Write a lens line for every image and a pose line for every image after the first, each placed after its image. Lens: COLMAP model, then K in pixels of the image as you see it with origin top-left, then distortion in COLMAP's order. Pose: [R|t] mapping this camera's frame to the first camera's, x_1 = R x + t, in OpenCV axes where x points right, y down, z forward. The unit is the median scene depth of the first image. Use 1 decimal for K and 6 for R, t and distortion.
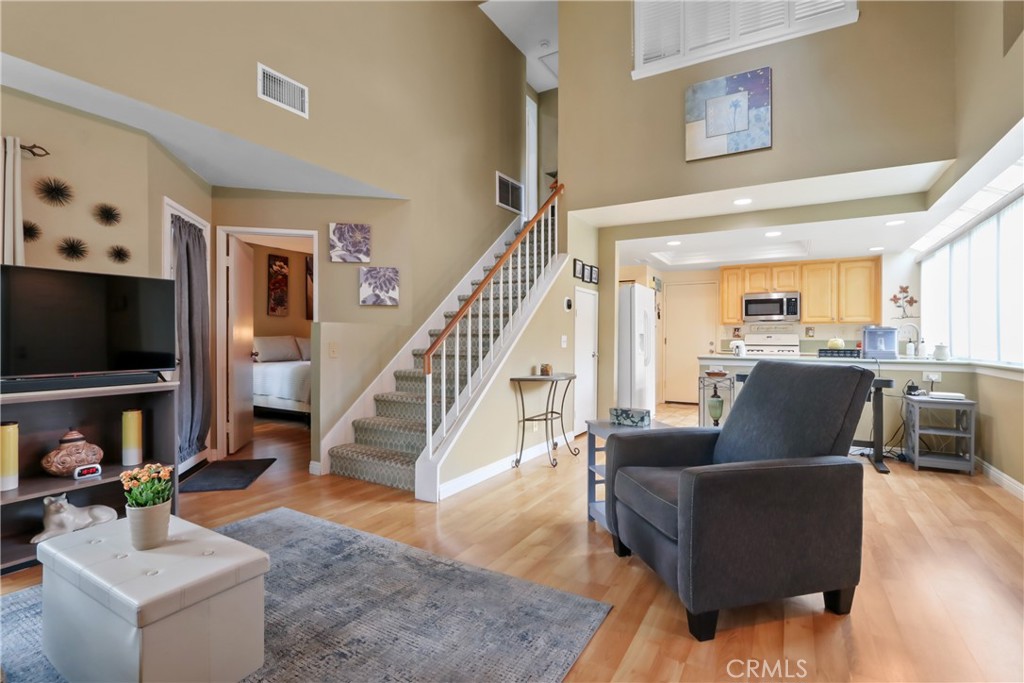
lens RADIAL K [[475.2, 0, 513.3], [0, 475.2, 337.4], [0, 0, 1]] dist [-0.003719, -0.000164]
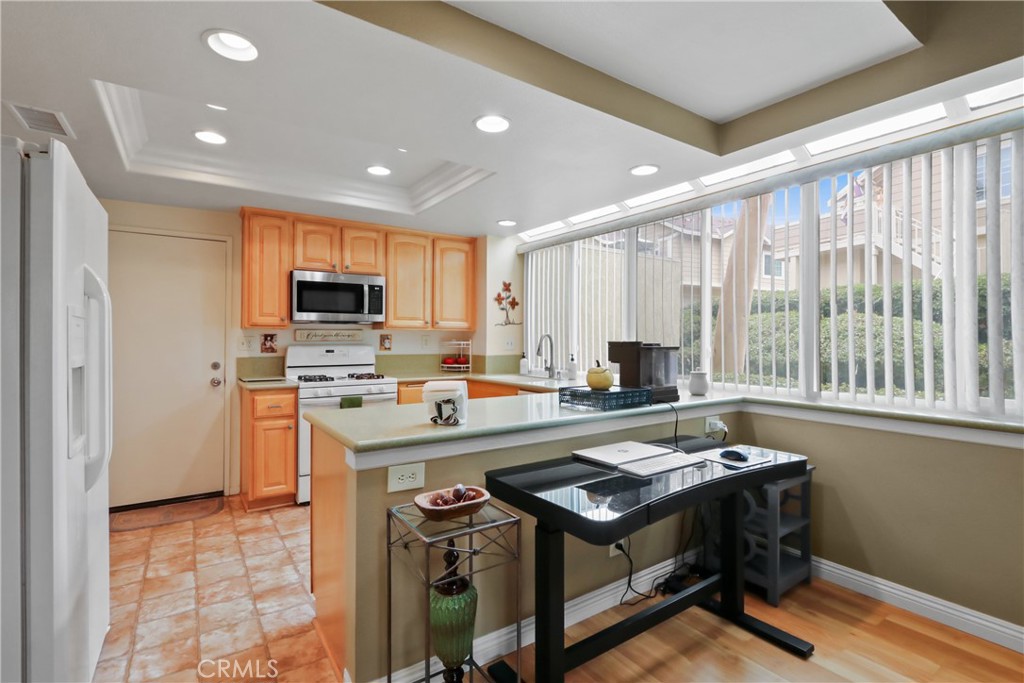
lens RADIAL K [[475.2, 0, 513.3], [0, 475.2, 337.4], [0, 0, 1]] dist [-0.003719, -0.000164]
pose [[0.418758, -0.004135, 0.908088, 0.129318], [-0.001225, 0.999986, 0.005118, -0.022761], [-0.908097, -0.003255, 0.418747, 0.630406]]
